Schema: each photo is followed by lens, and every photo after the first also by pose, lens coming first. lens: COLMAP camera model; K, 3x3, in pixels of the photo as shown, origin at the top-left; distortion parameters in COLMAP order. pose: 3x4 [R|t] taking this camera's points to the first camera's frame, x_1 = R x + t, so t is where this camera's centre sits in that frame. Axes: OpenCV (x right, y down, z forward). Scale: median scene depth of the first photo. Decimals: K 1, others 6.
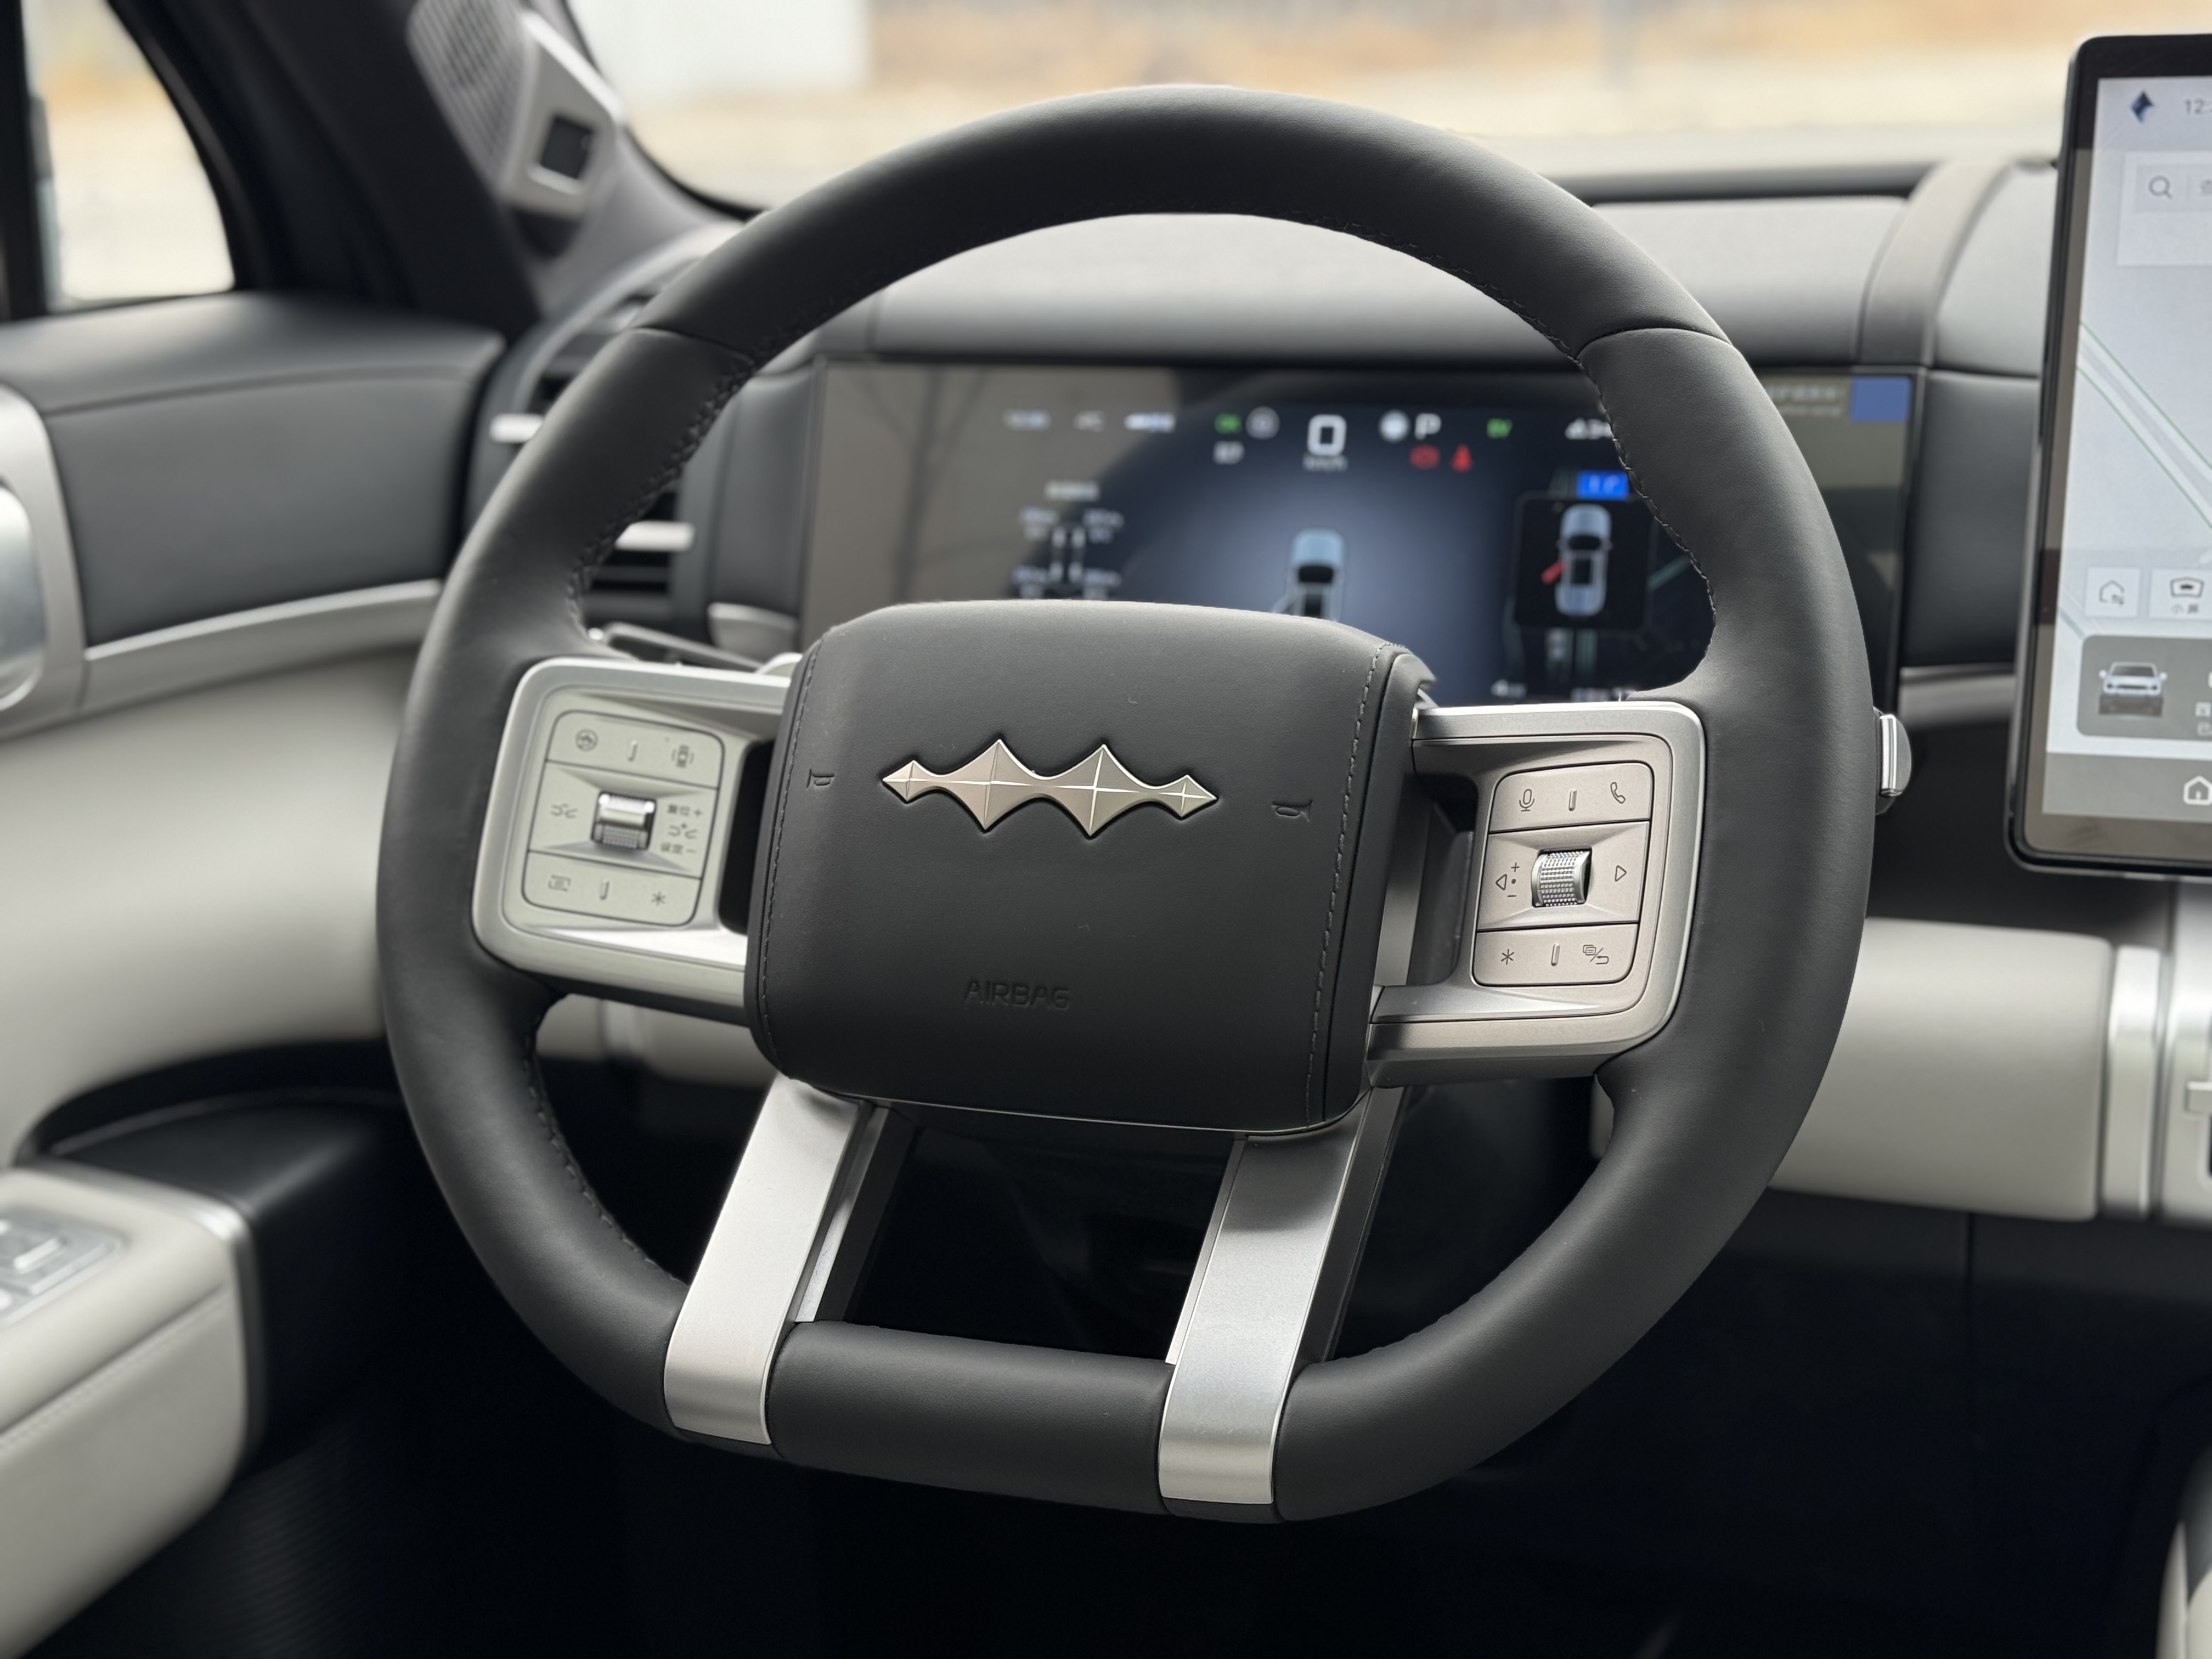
lens RADIAL K [[3222.6, 0, 1129.7], [0, 3222.6, 808.0], [0, 0, 1]] dist [0.227889, 0.000000]
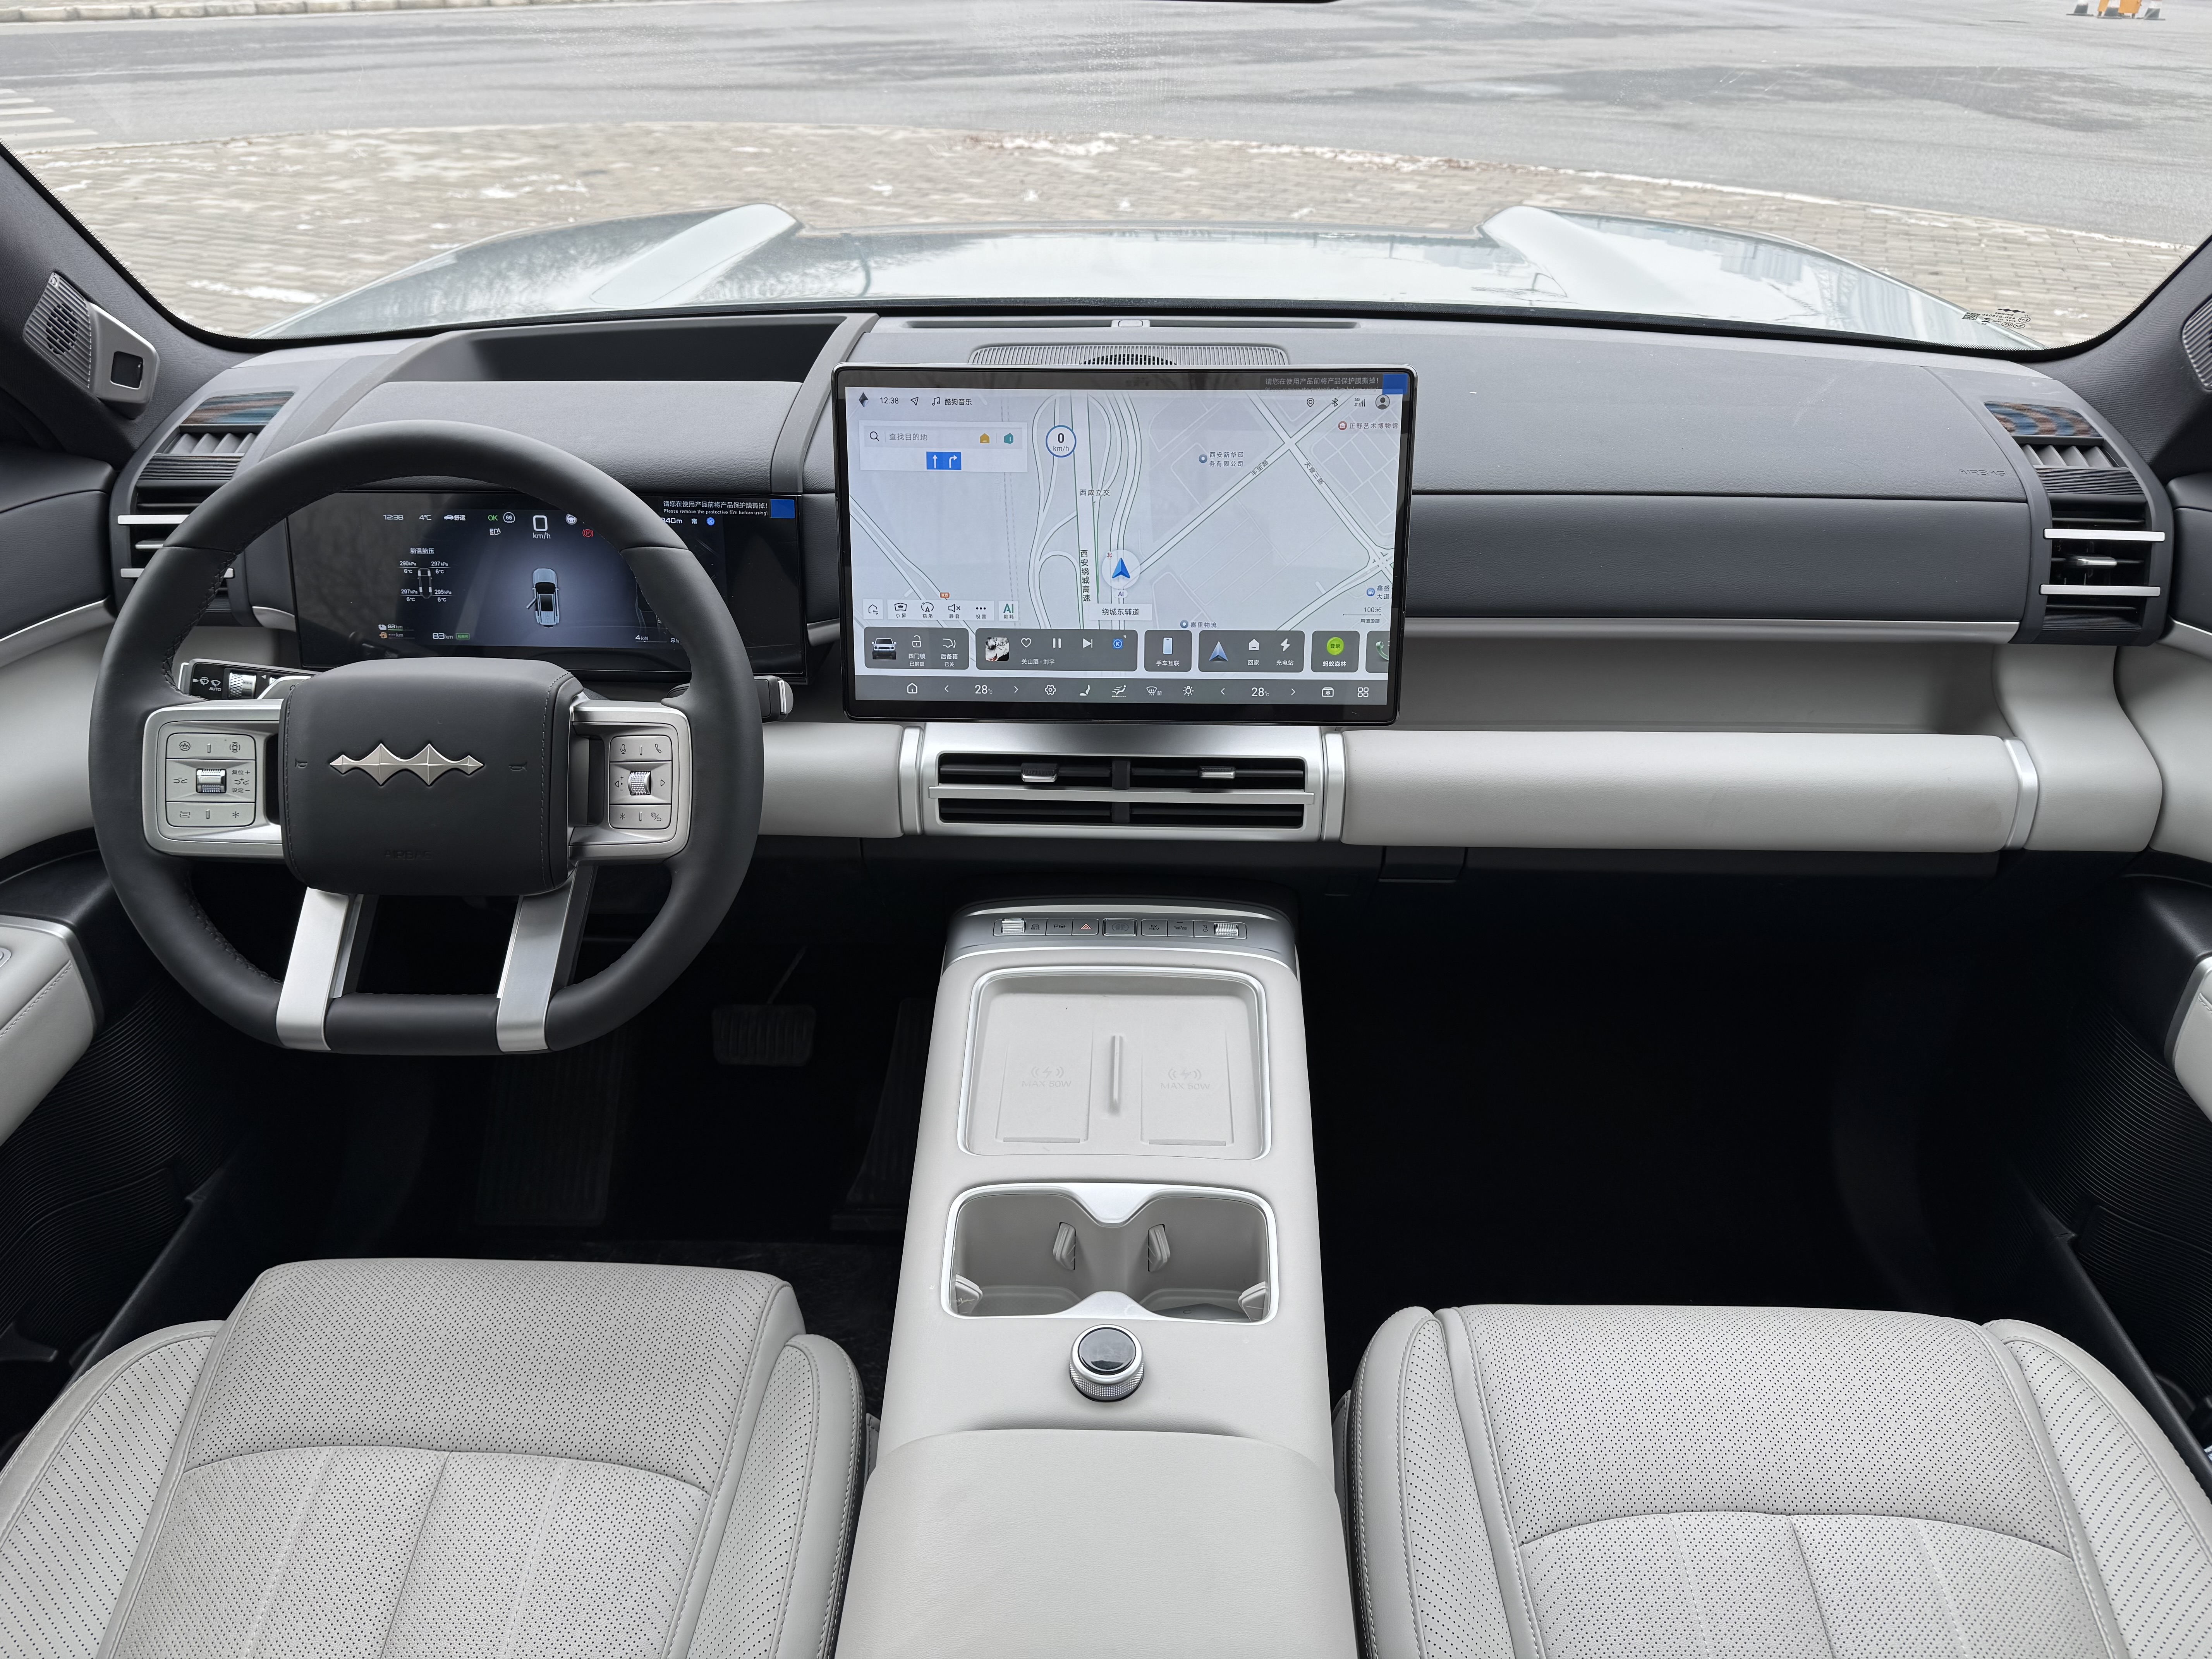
lens RADIAL K [[1698.2, 0, 1094.2], [0, 1698.2, 822.0], [0, 0, 1]] dist [0.040951, 0.001633]
pose [[0.964114, -0.127464, 0.232891, 0.146625], [0.055269, 0.954351, 0.293528, -0.277195], [-0.259674, -0.270123, 0.927148, -0.244826]]
